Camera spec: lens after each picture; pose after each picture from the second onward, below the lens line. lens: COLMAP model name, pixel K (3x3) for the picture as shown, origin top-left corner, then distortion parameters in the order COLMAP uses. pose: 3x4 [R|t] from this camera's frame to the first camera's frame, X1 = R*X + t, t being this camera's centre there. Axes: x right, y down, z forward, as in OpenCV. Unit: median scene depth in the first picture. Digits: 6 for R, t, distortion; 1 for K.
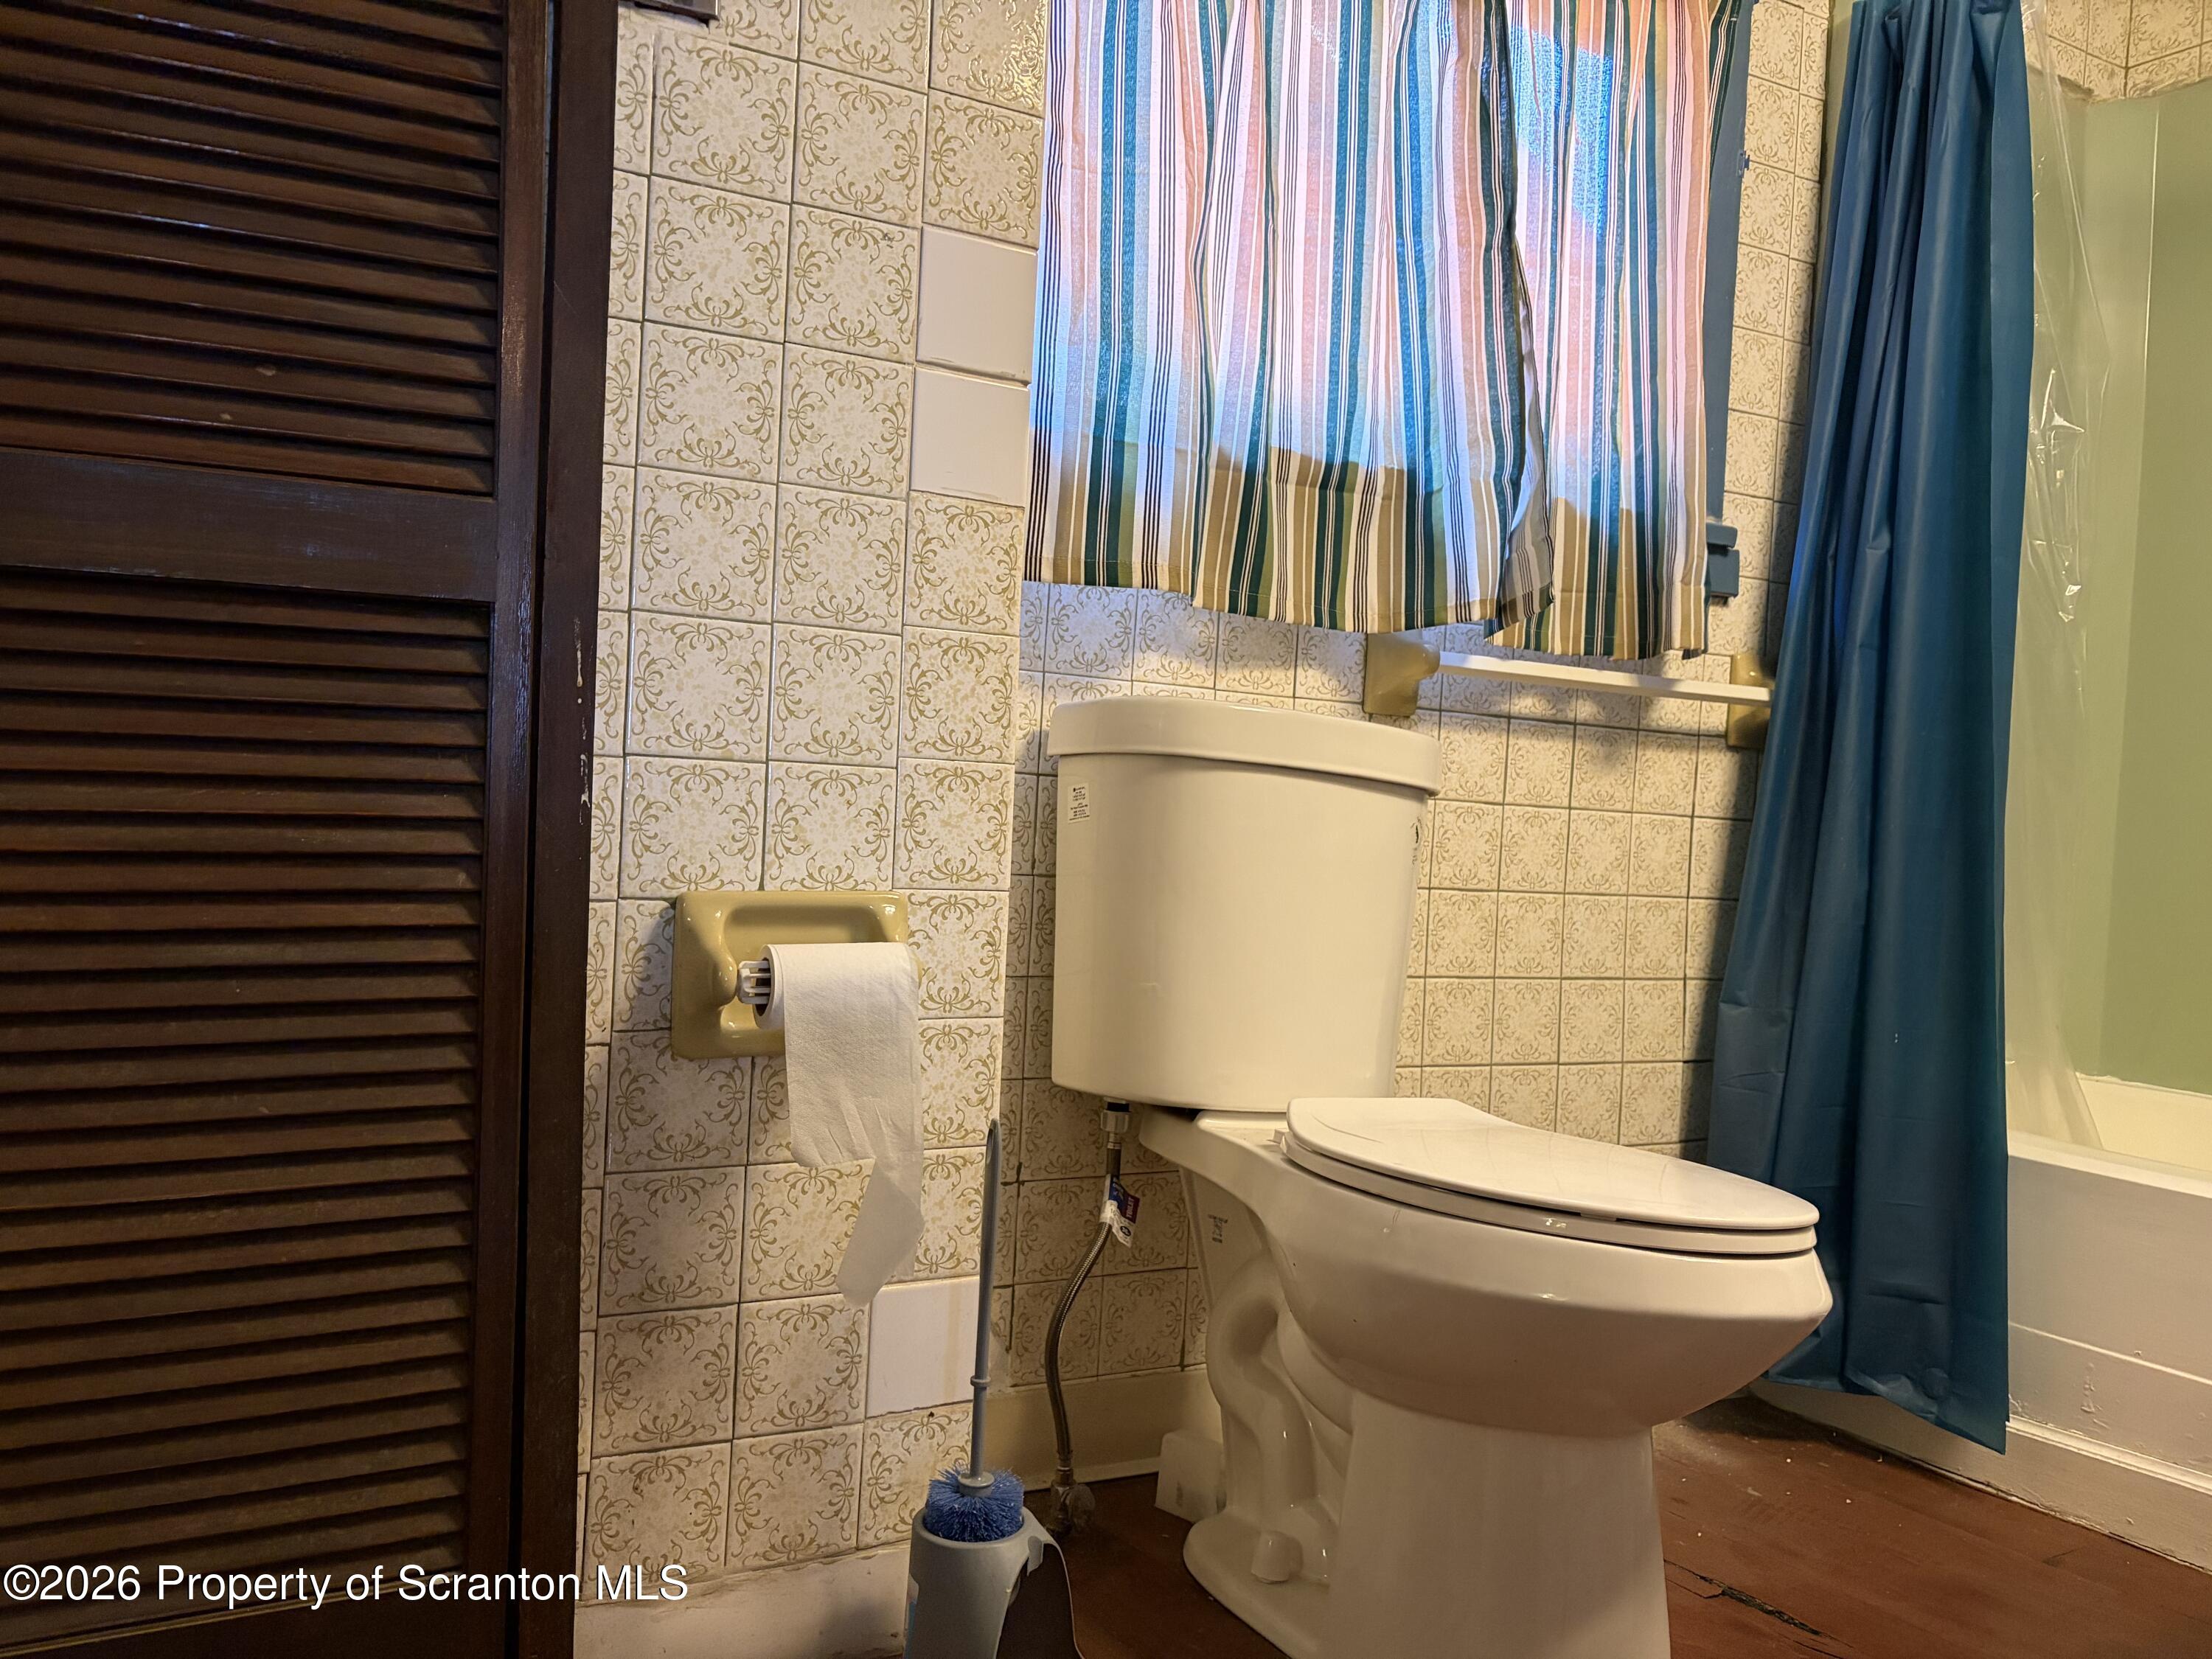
lens RADIAL K [[1664.6, 0, 1108.5], [0, 1664.6, 834.5], [0, 0, 1]] dist [-0.020454, -0.005116]
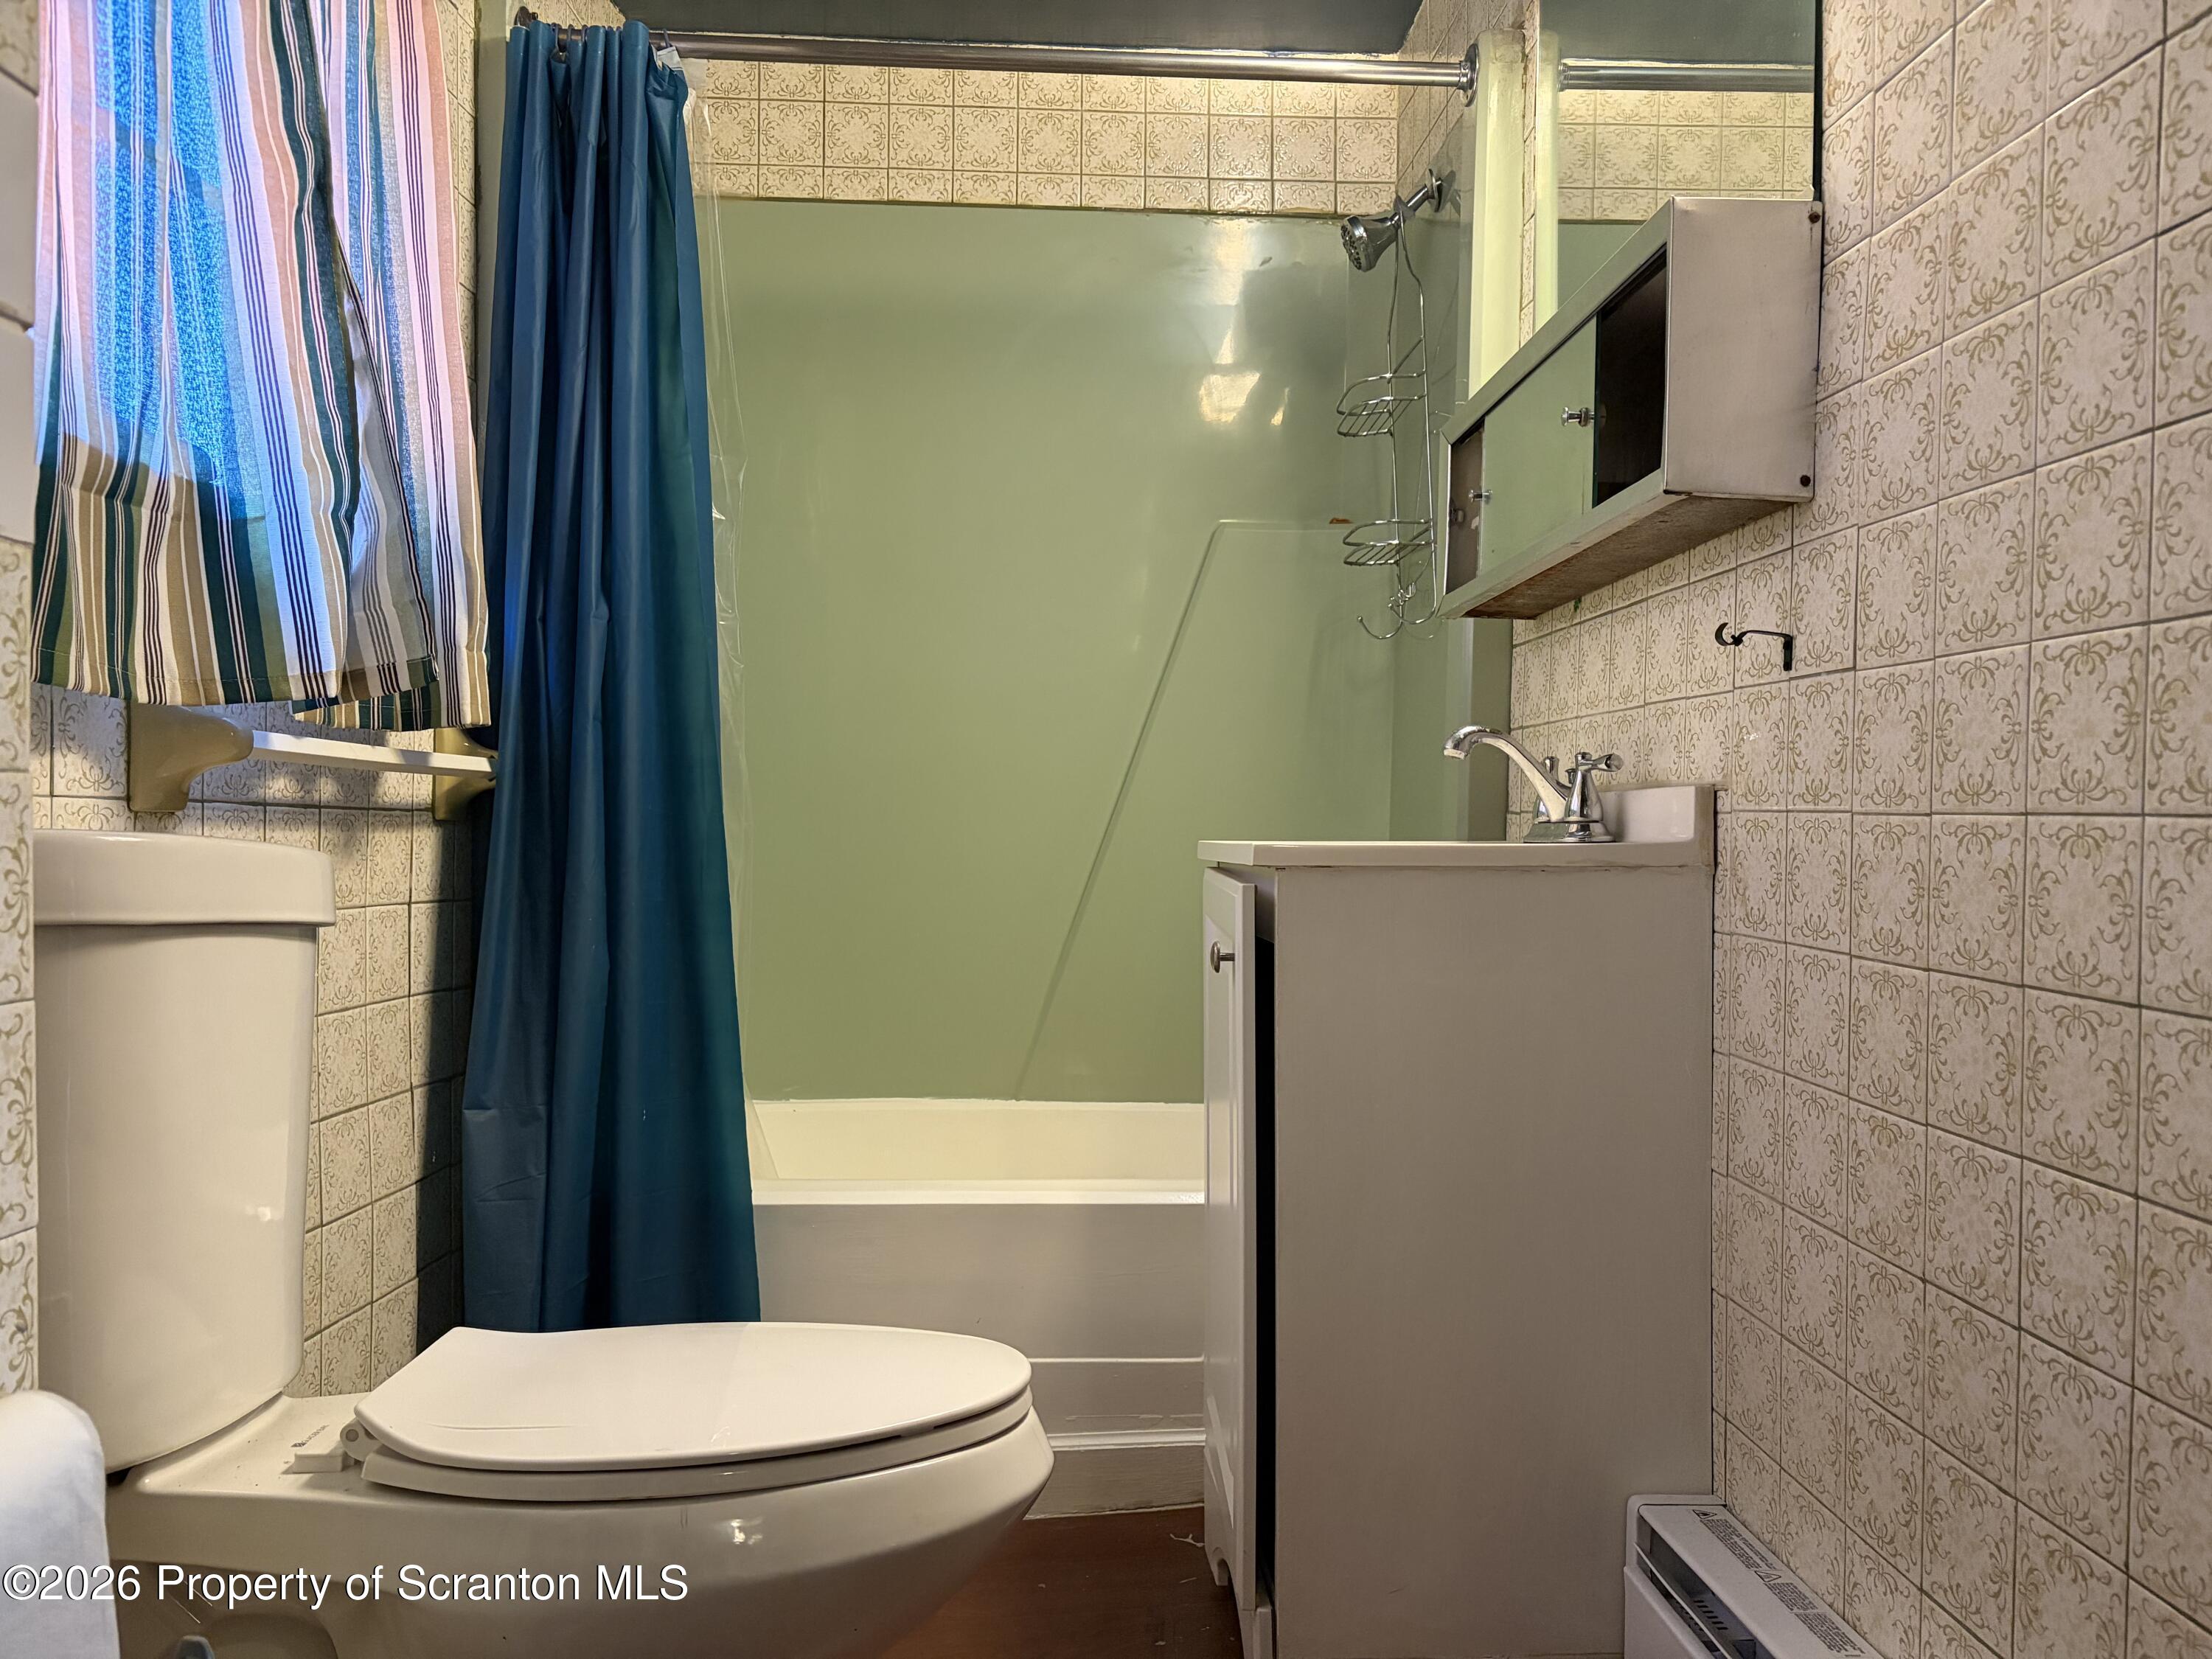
lens RADIAL K [[1664.6, 0, 1109.3], [0, 1664.6, 831.1], [0, 0, 1]] dist [-0.020454, -0.005116]
pose [[0.452457, -0.046543, 0.890571, -0.290561], [0.026920, 0.998895, 0.038528, -0.081581], [-0.891380, 0.006542, 0.453210, 0.307561]]
